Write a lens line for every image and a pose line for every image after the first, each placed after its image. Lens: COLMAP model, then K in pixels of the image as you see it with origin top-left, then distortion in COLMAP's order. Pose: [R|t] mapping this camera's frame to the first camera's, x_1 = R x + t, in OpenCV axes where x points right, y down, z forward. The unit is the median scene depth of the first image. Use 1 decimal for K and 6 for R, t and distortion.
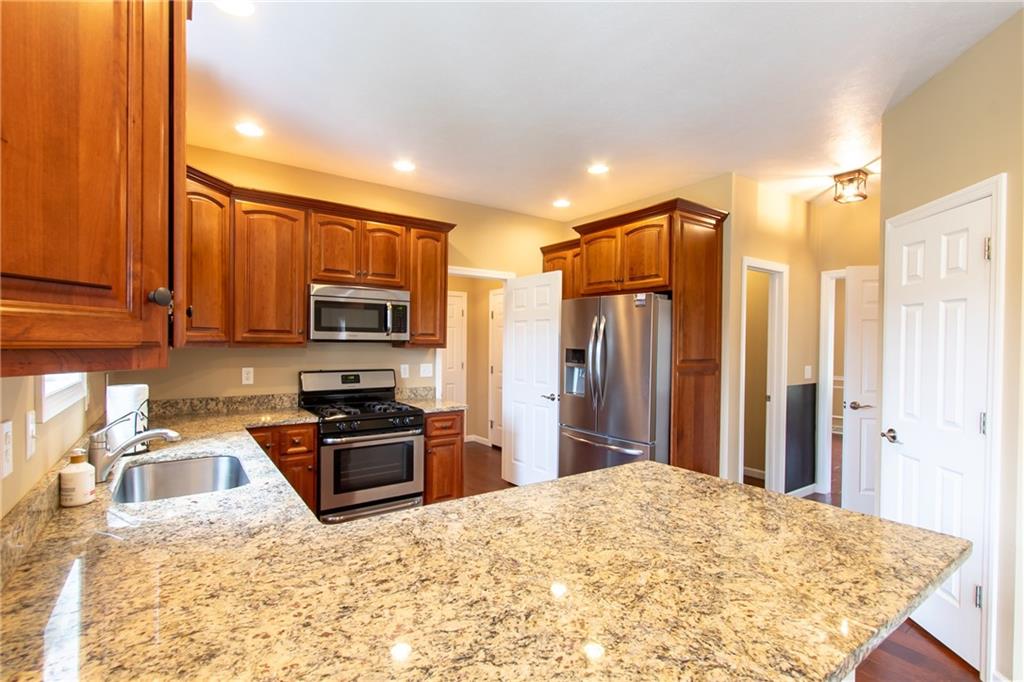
lens RADIAL K [[477.2, 0, 508.5], [0, 477.2, 351.0], [0, 0, 1]] dist [0.011578, -0.001055]
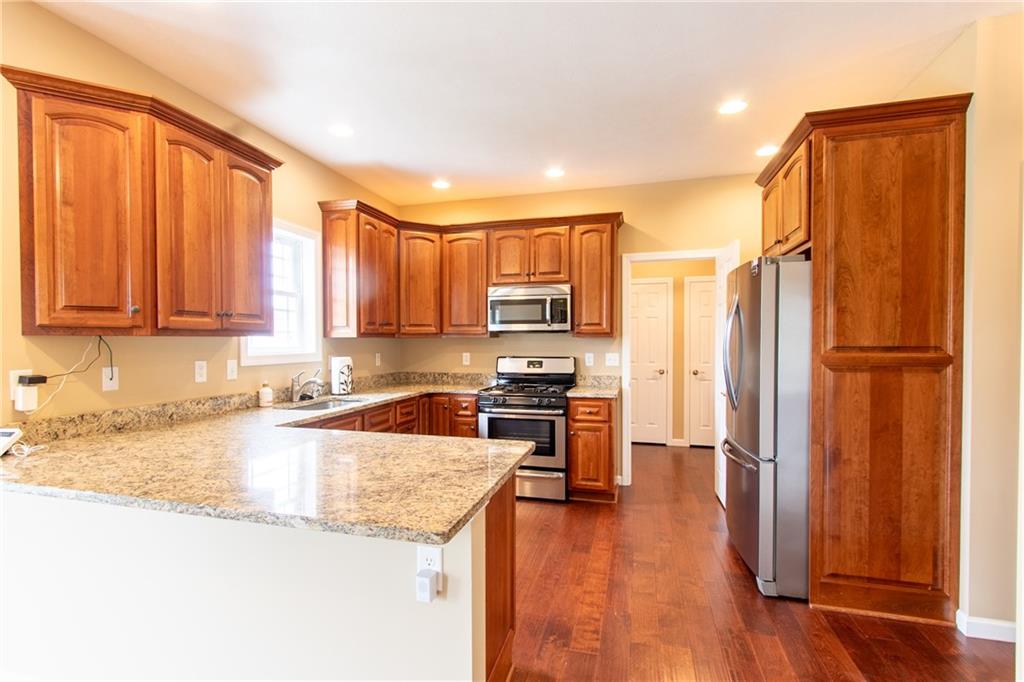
lens RADIAL K [[477.2, 0, 475.0], [0, 477.2, 351.5], [0, 0, 1]] dist [0.011578, -0.001055]
pose [[0.614039, 0.007805, -0.789237, 0.551511], [-0.004558, 0.999969, 0.006343, 0.021960], [0.789262, -0.000297, 0.614056, 0.172039]]
